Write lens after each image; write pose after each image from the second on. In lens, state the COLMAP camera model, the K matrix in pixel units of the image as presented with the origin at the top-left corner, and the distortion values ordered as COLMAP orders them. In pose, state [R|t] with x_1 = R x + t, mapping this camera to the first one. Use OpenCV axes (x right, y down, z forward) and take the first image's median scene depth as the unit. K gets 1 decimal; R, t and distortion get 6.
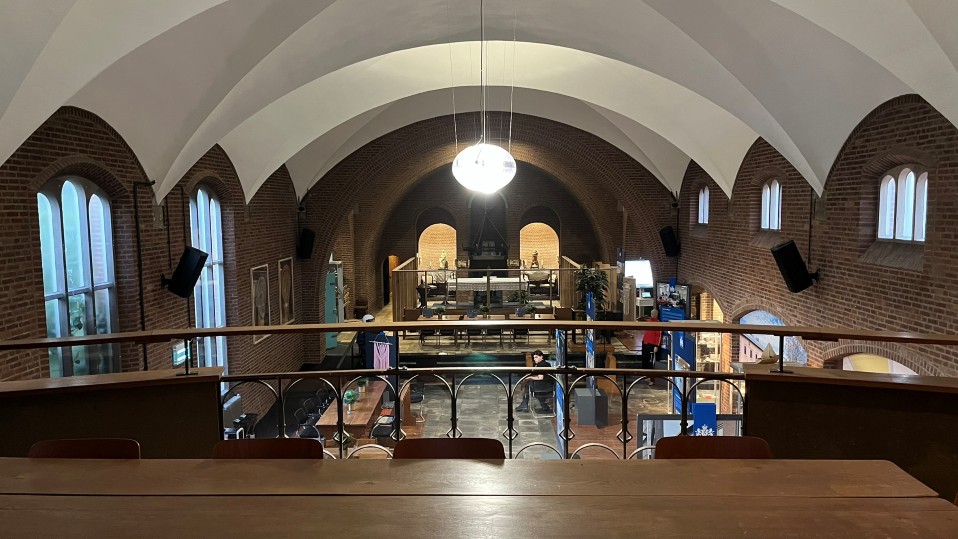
lens RADIAL K [[728.9, 0, 478.4], [0, 728.9, 266.4], [0, 0, 1]] dist [0.015687, -0.016742]
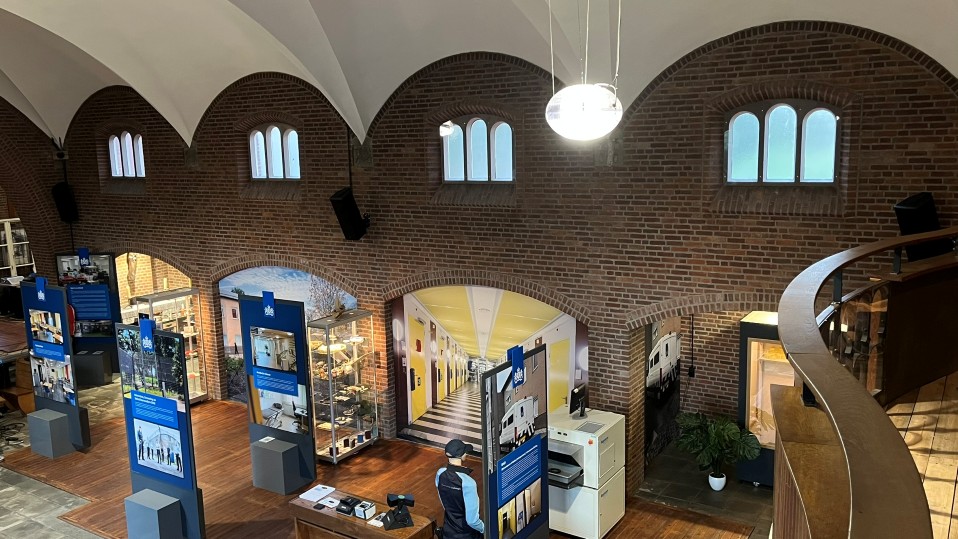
lens RADIAL K [[798.0, 0, 475.9], [0, 798.0, 267.9], [0, 0, 1]] dist [0.057477, -0.067020]
pose [[0.529336, -0.147007, 0.835579, -0.407485], [0.094174, 0.988969, 0.114335, -0.036939], [-0.843169, 0.018169, 0.537341, 0.275644]]
